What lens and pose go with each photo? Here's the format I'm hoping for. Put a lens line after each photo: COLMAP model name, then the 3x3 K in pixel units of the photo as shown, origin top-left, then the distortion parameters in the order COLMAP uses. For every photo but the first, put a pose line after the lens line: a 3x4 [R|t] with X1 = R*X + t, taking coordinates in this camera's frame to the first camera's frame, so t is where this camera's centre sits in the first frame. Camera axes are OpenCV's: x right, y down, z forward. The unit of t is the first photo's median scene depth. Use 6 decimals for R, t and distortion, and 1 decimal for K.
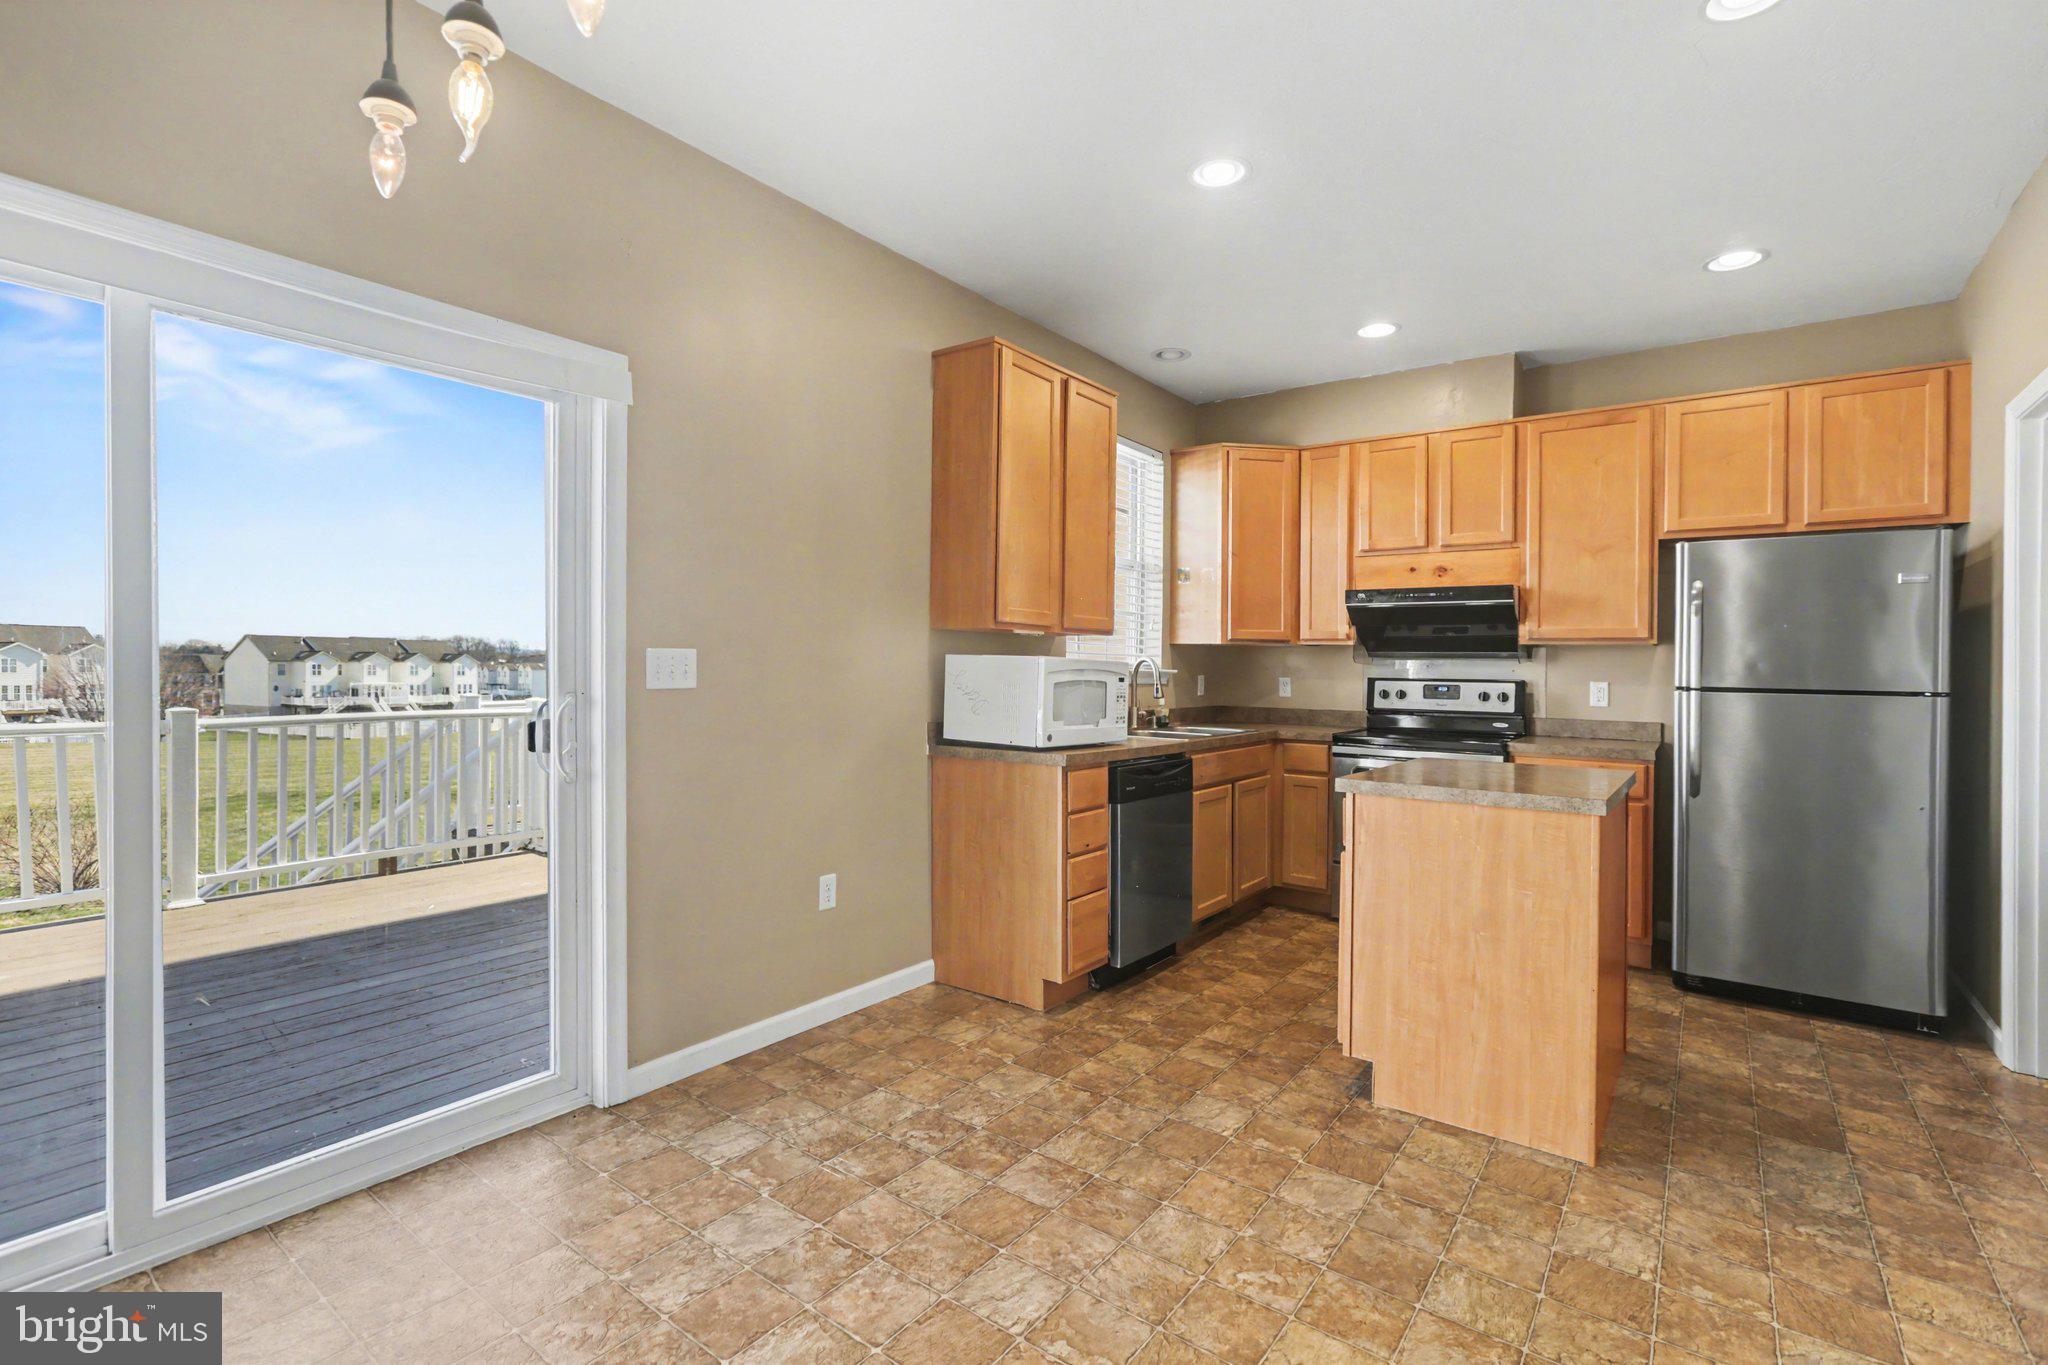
lens RADIAL K [[931.3, 0, 1020.7], [0, 931.3, 666.5], [0, 0, 1]] dist [-0.000467, 0.000171]
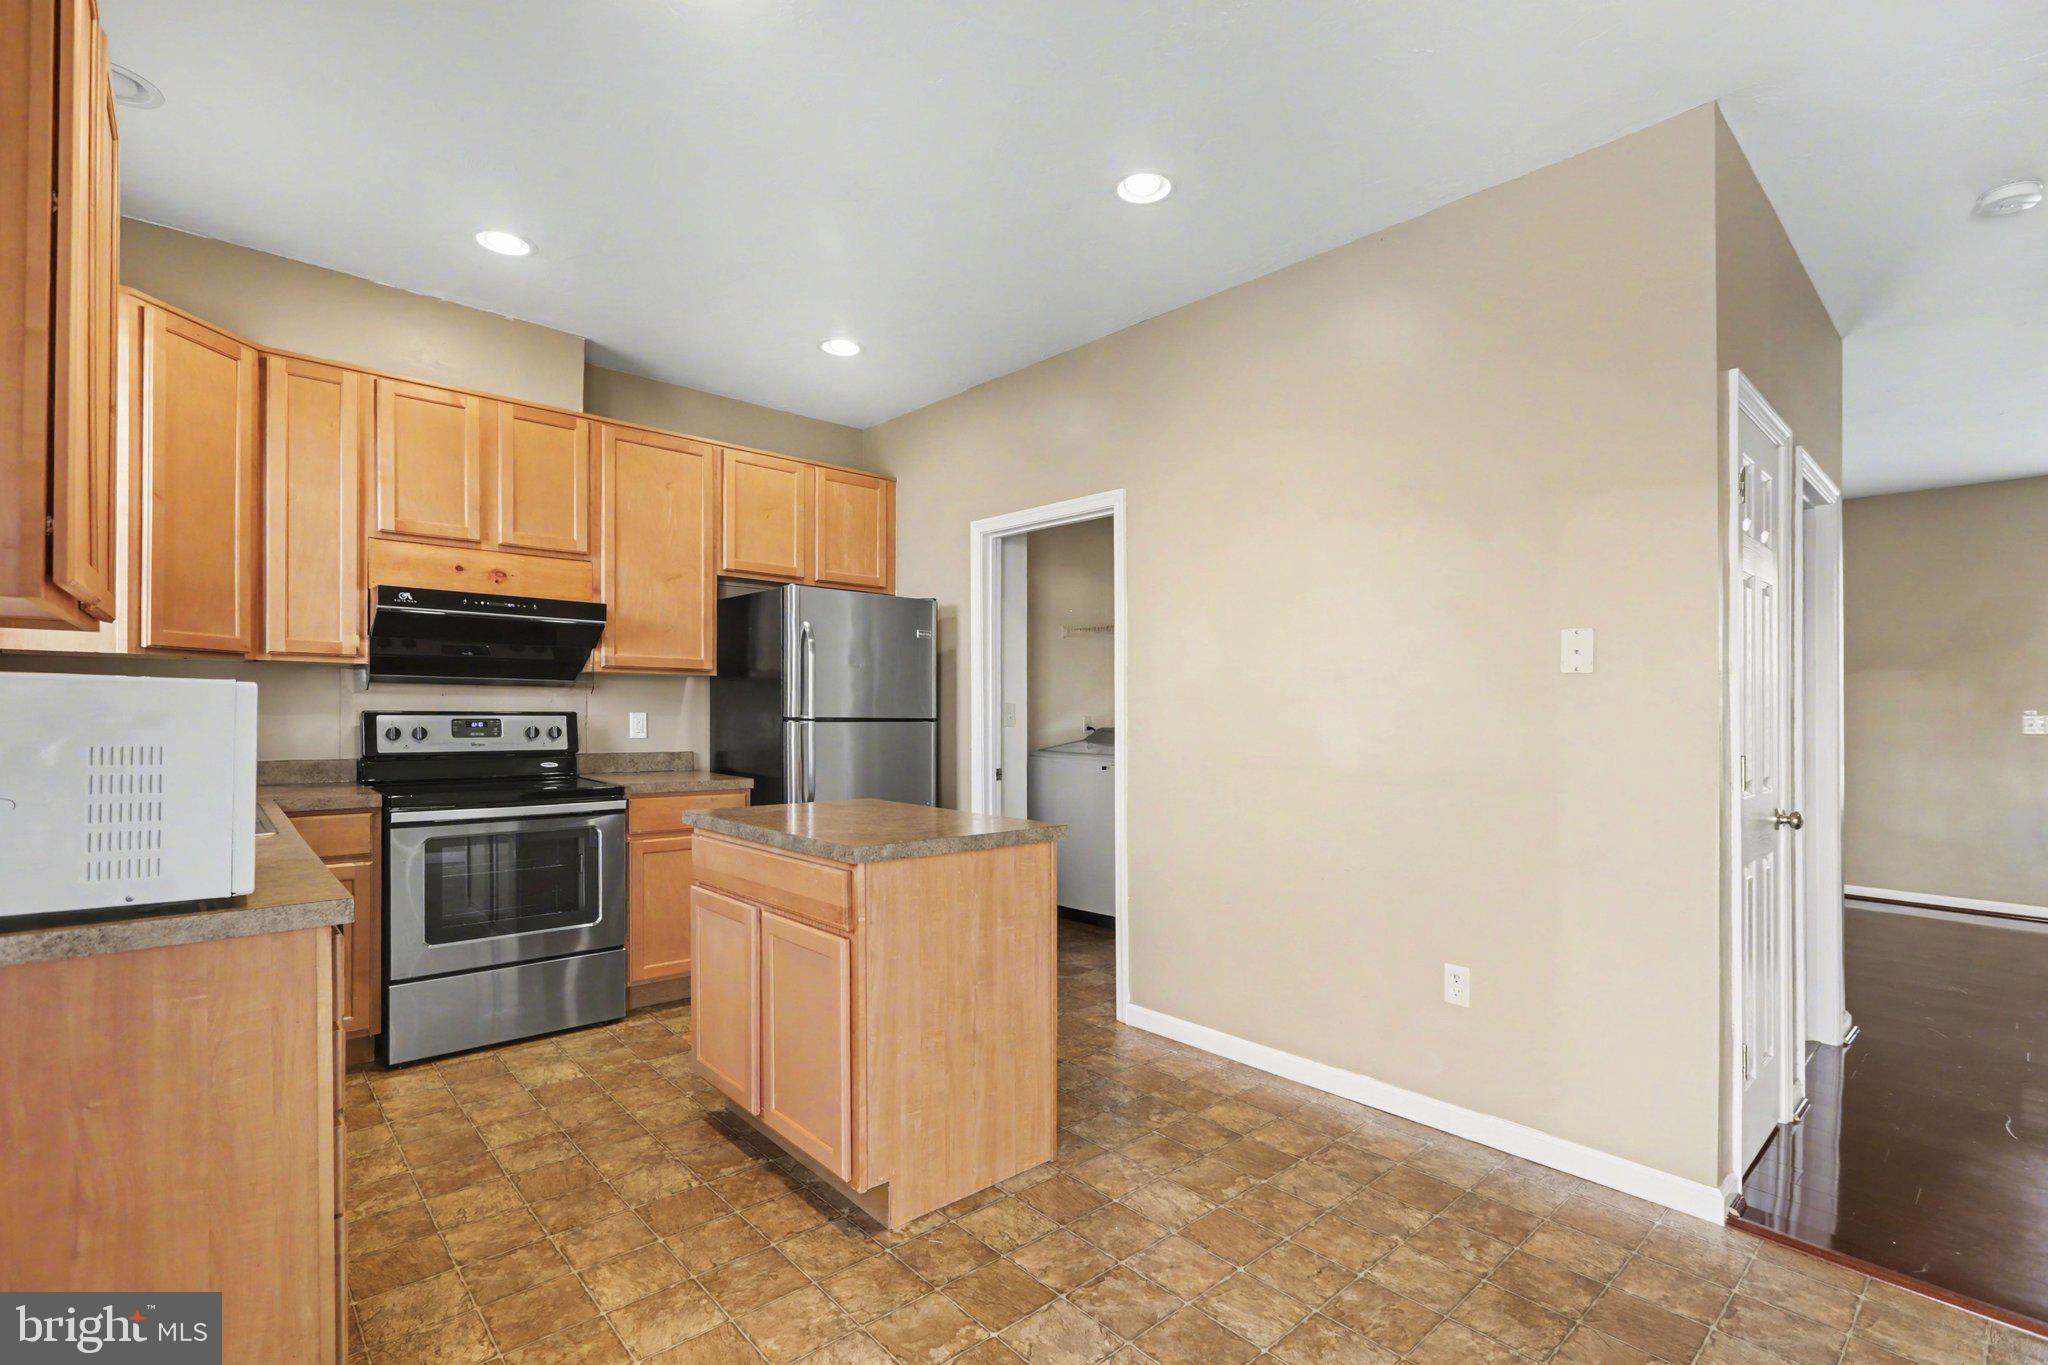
lens RADIAL K [[923.2, 0, 1015.9], [0, 923.2, 693.7], [0, 0, 1]] dist [-0.004320, -0.000084]
pose [[0.196931, 0.002025, 0.980415, -0.280764], [-0.010466, 0.999945, 0.000037, -0.008399], [-0.980361, -0.010269, 0.196942, 0.503067]]
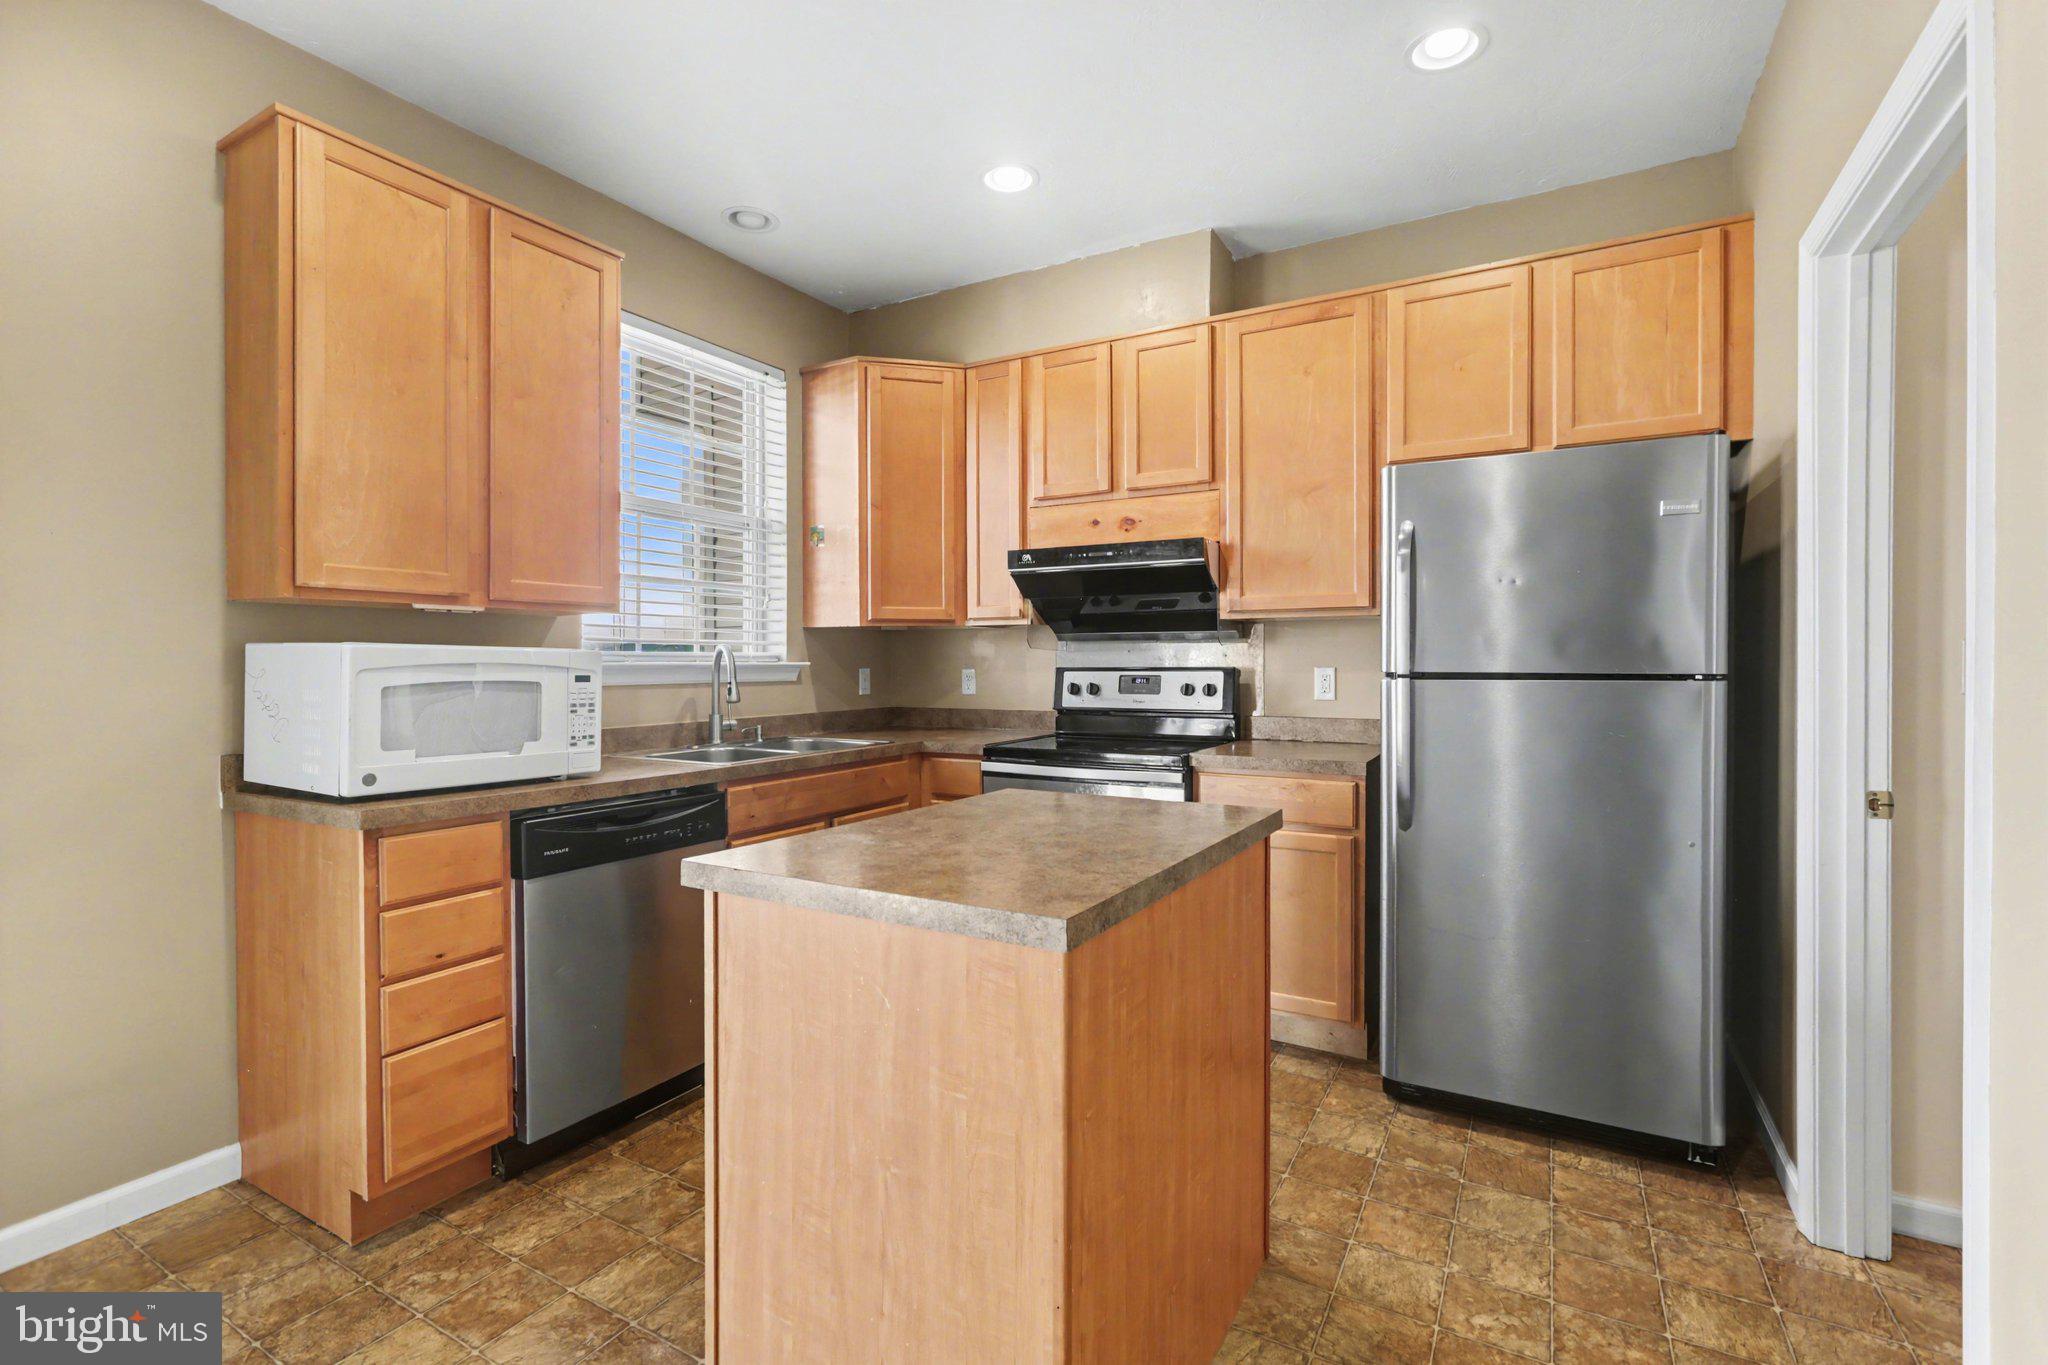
lens RADIAL K [[934.4, 0, 1018.8], [0, 934.4, 676.1], [0, 0, 1]] dist [-0.007049, 0.000276]
pose [[0.992112, -0.020183, 0.123716, 0.326664], [0.018202, 0.999688, 0.017121, 0.006972], [-0.124022, -0.014734, 0.992170, 0.318468]]
